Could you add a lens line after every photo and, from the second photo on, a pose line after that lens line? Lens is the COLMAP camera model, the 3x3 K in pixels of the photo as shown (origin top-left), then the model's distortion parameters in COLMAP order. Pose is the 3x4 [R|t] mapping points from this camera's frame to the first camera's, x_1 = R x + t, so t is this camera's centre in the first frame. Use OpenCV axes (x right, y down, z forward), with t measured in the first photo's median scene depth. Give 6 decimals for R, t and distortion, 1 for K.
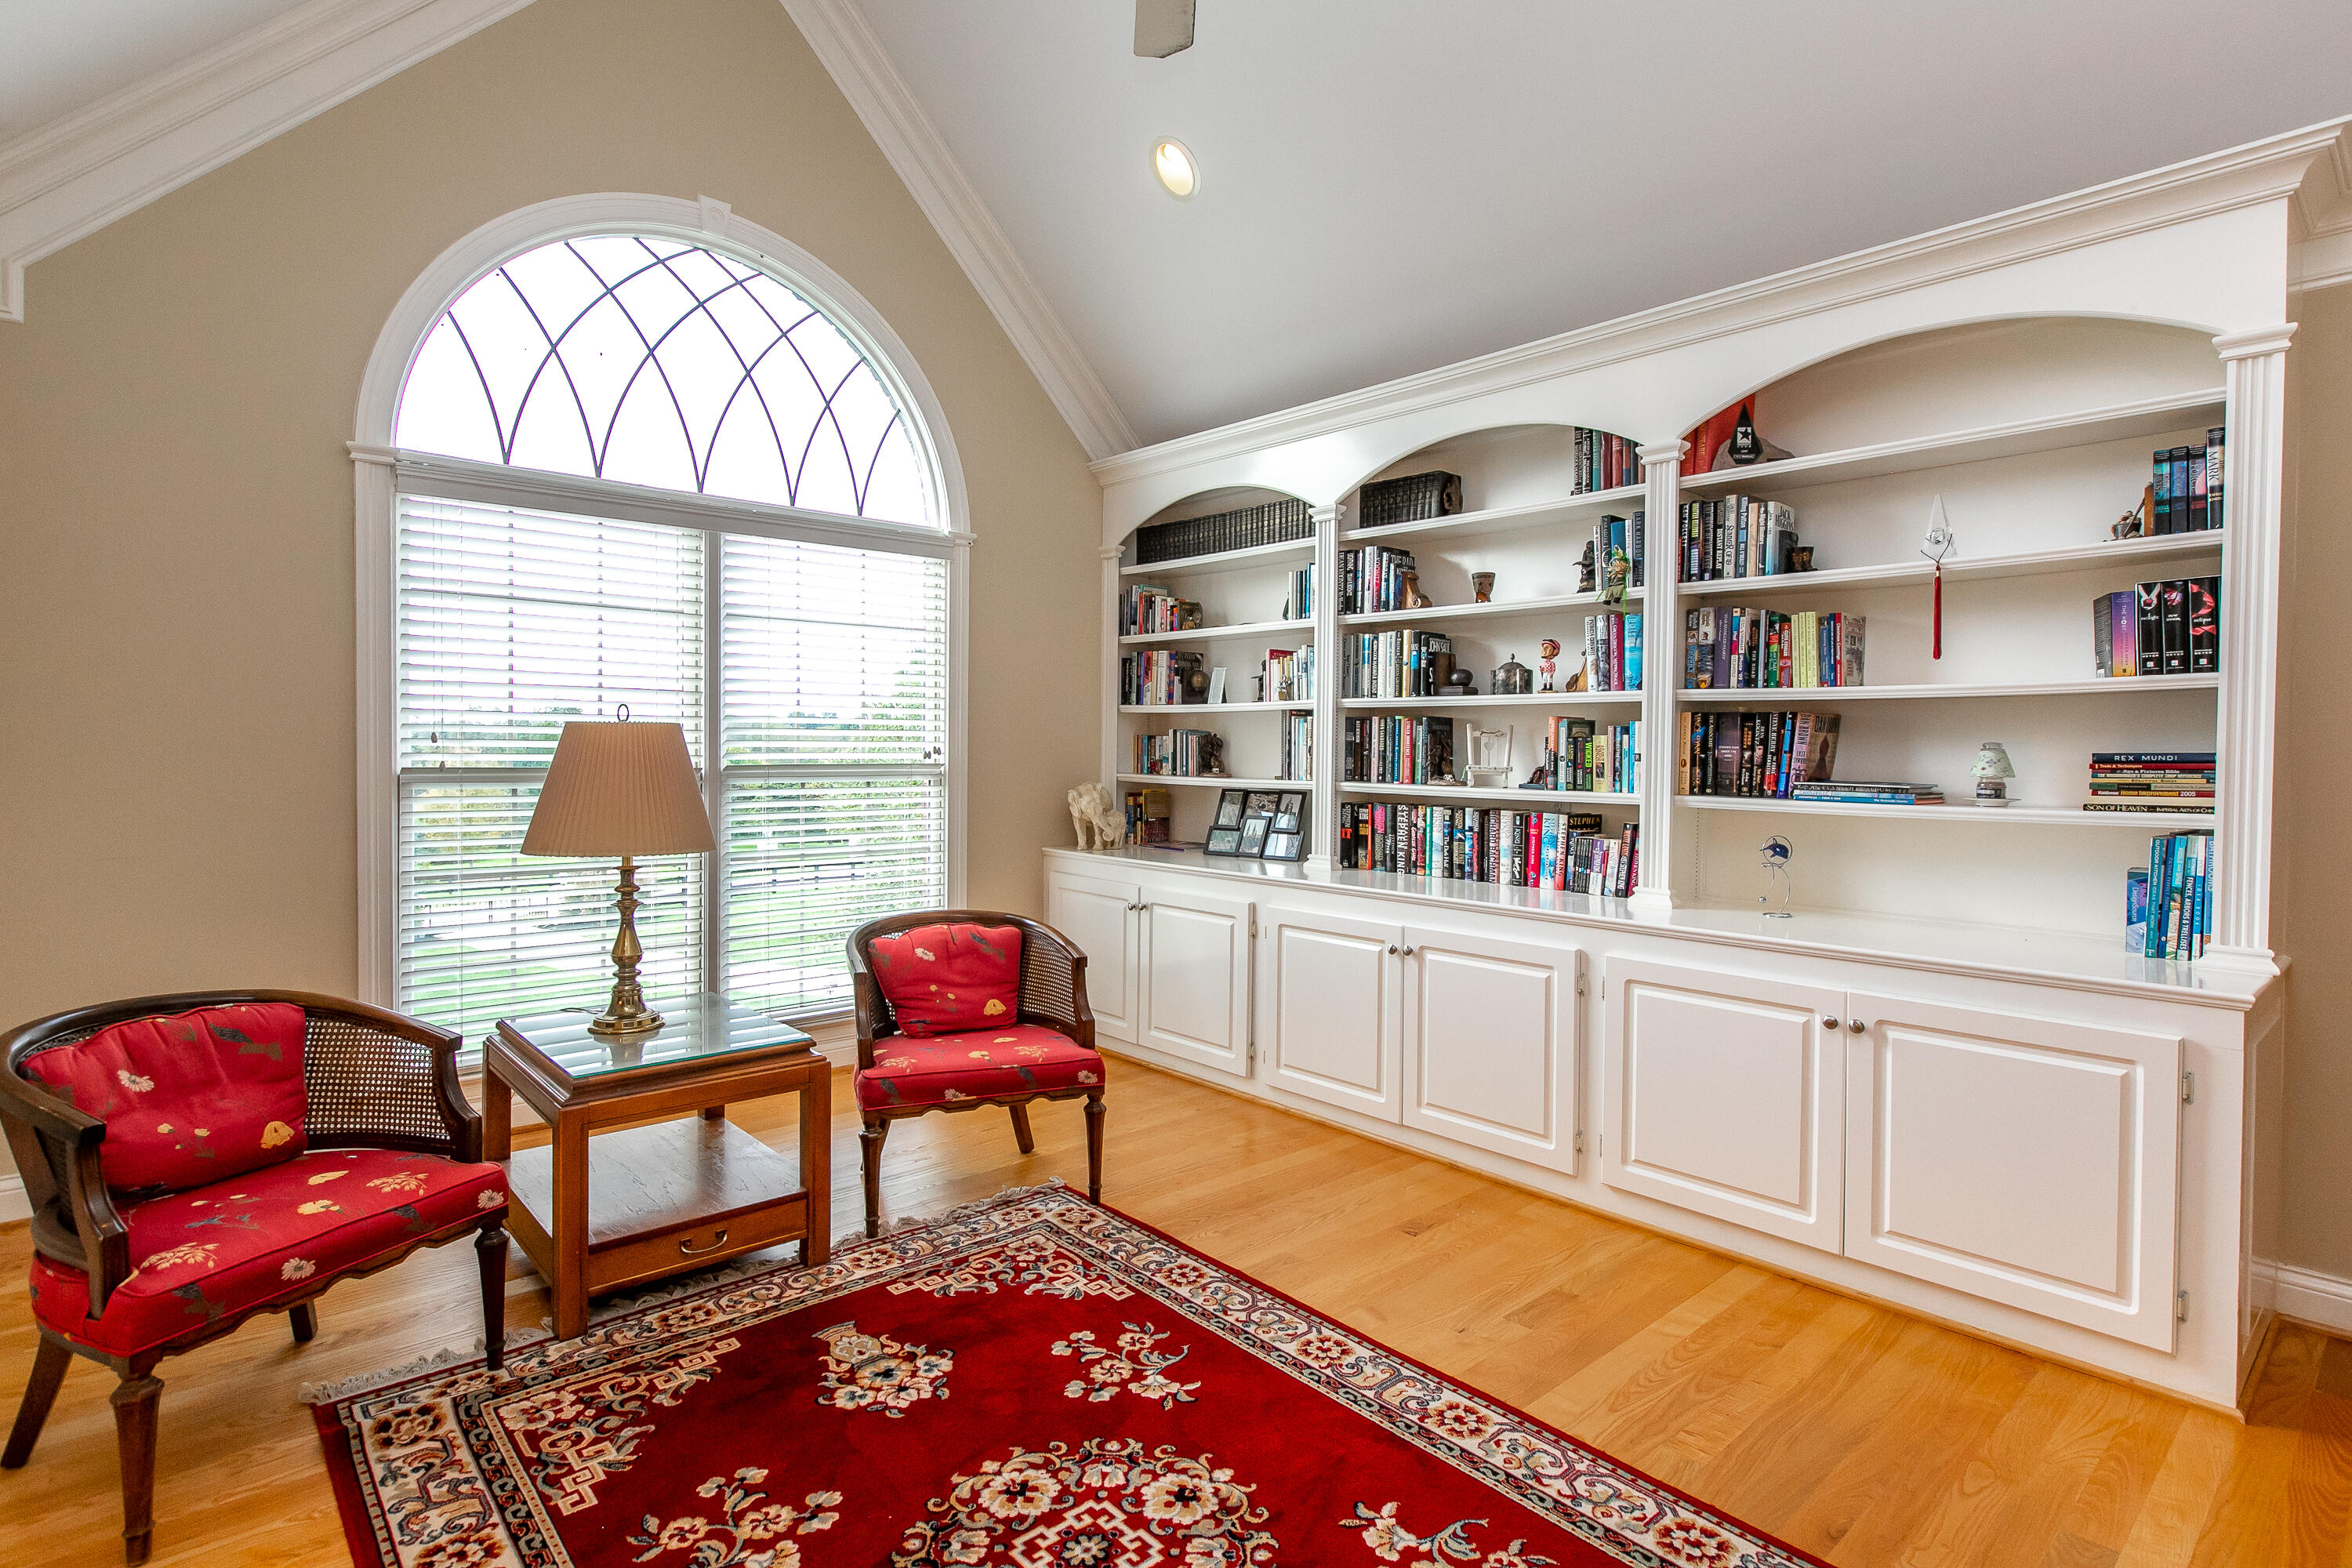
lens RADIAL K [[1178.7, 0, 1177.7], [0, 1178.7, 769.4], [0, 0, 1]] dist [0.005419, 0.002351]
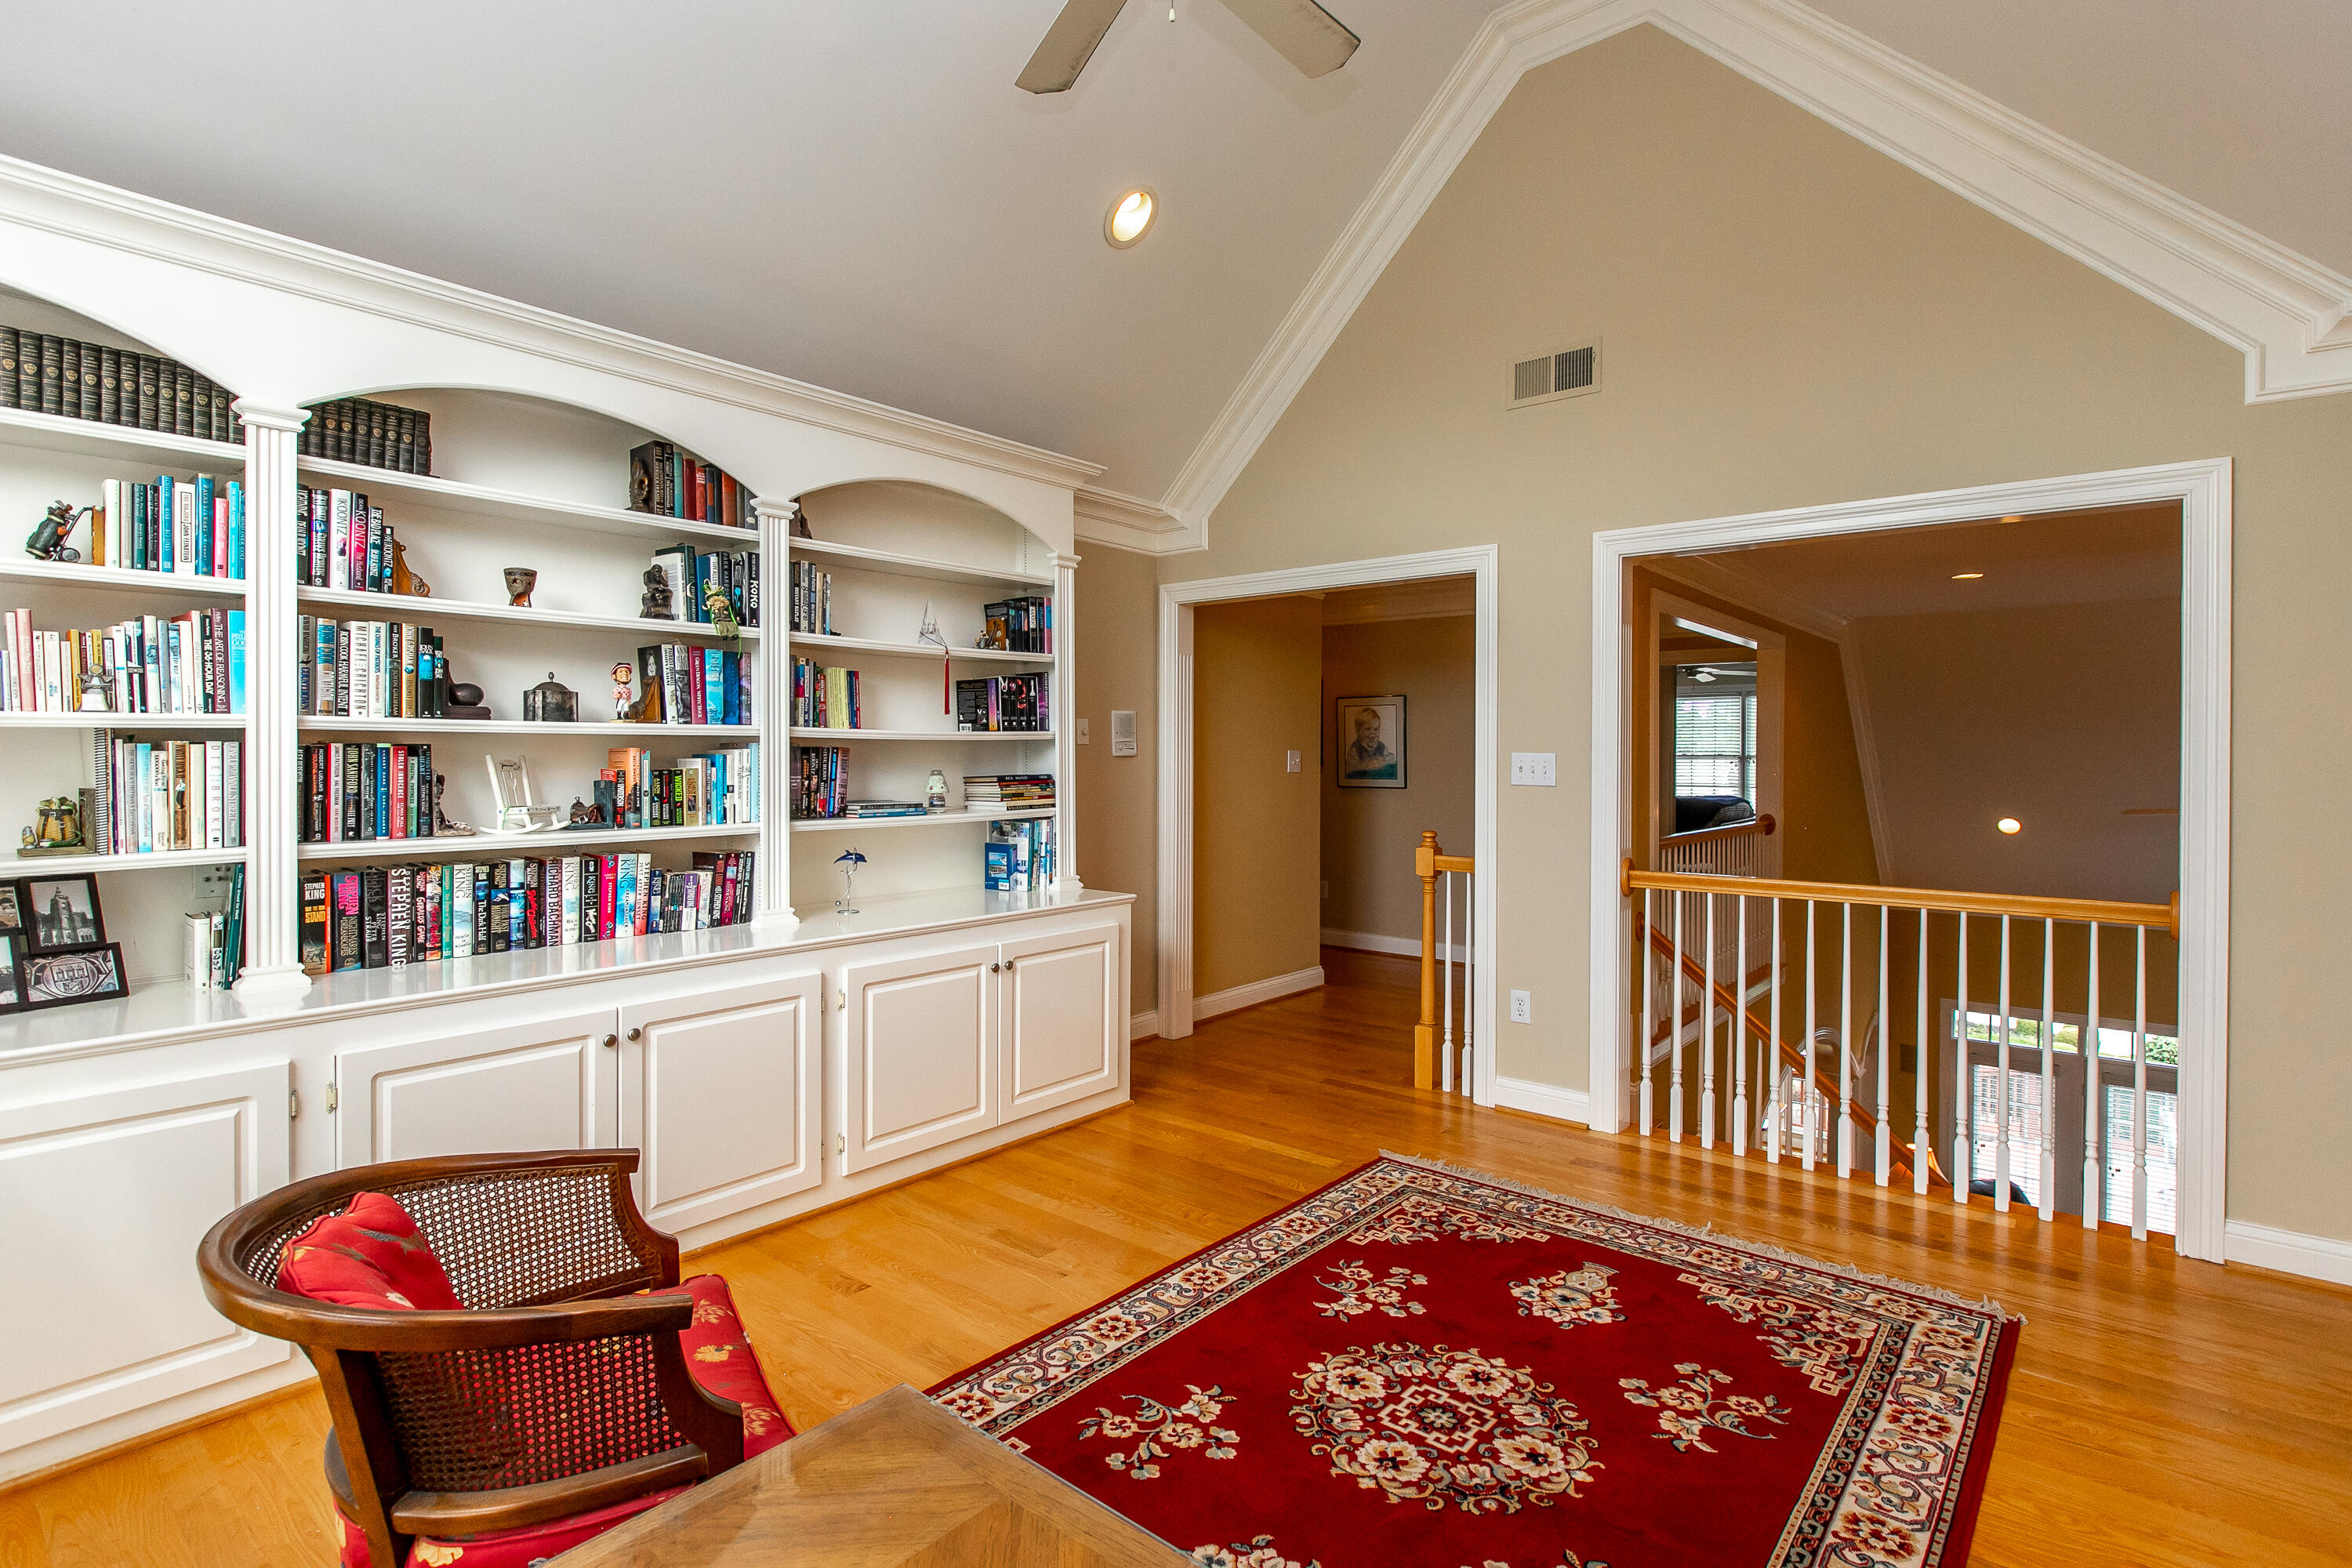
lens RADIAL K [[1138.5, 0, 1173.4], [0, 1138.5, 766.6], [0, 0, 1]] dist [-0.004746, -0.003186]
pose [[-0.135923, -0.022791, 0.990457, -0.689410], [0.017683, 0.999520, 0.025426, -0.050897], [-0.990562, 0.020970, -0.135455, 0.788816]]
